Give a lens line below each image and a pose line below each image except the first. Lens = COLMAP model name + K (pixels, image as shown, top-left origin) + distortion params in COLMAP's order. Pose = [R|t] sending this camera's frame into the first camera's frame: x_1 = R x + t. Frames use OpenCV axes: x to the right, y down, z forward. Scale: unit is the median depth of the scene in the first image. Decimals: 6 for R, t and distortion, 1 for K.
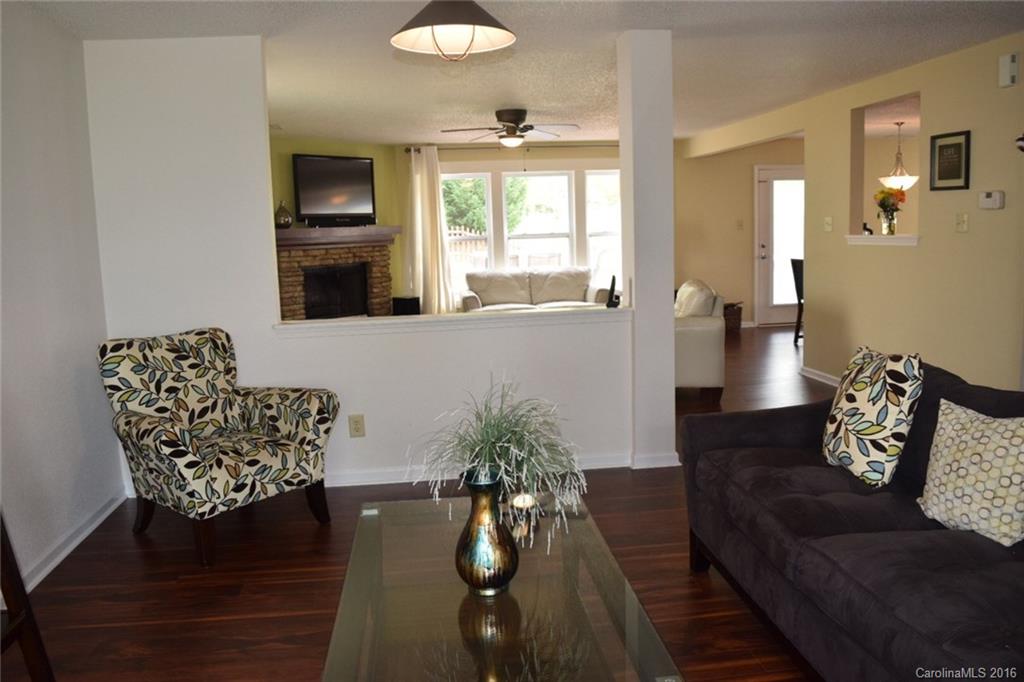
lens RADIAL K [[803.4, 0, 512.5], [0, 803.4, 343.6], [0, 0, 1]] dist [-0.084070, 0.021122]
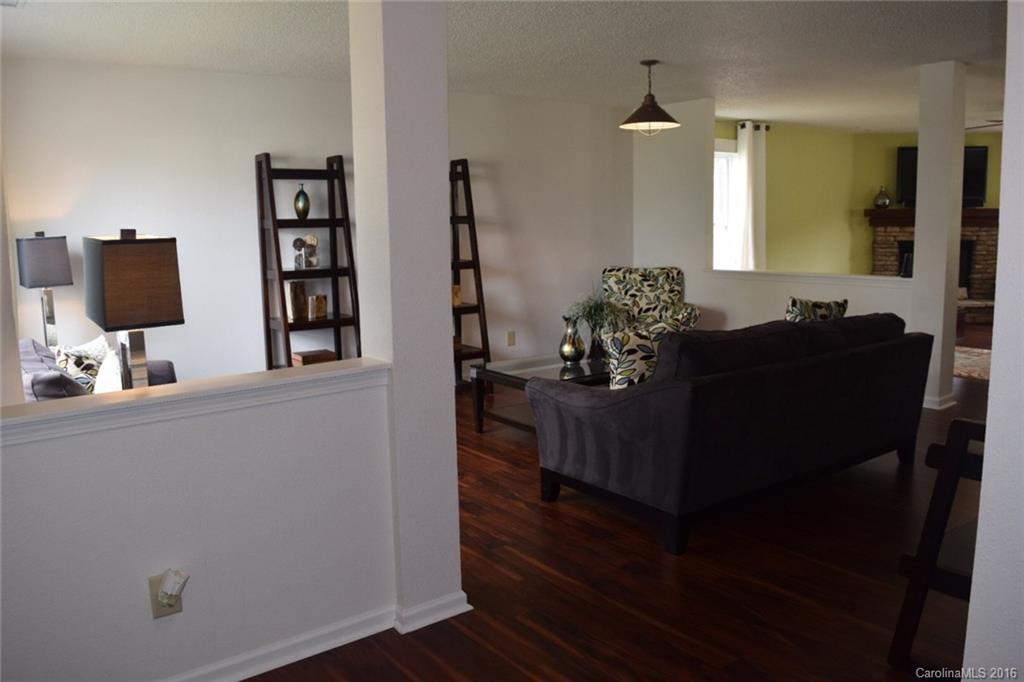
lens RADIAL K [[803.4, 0, 508.0], [0, 803.4, 340.1], [0, 0, 1]] dist [-0.084070, 0.021122]
pose [[0.508889, 0.151796, -0.847343, 0.478125], [-0.121727, 0.987128, 0.103732, 0.000361], [0.852182, 0.050357, 0.520817, -0.115900]]
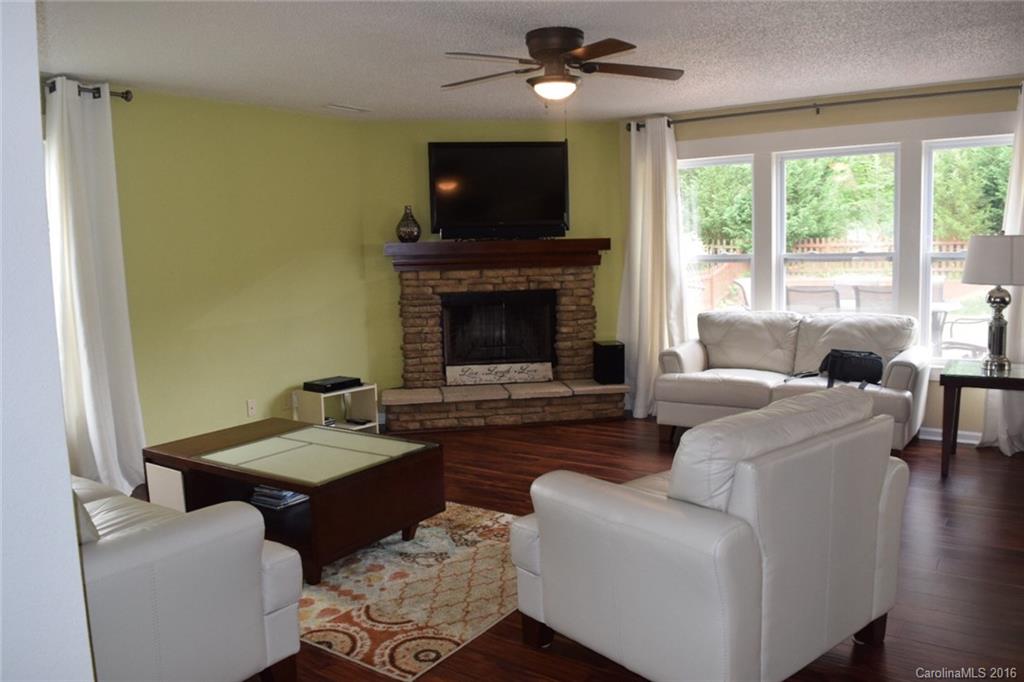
lens RADIAL K [[803.4, 0, 511.9], [0, 803.4, 344.0], [0, 0, 1]] dist [-0.084070, 0.021122]
pose [[0.742557, 0.090890, -0.663587, 0.297203], [-0.094726, 0.995042, 0.030290, -0.080079], [0.663051, 0.040367, 0.747485, 0.498443]]
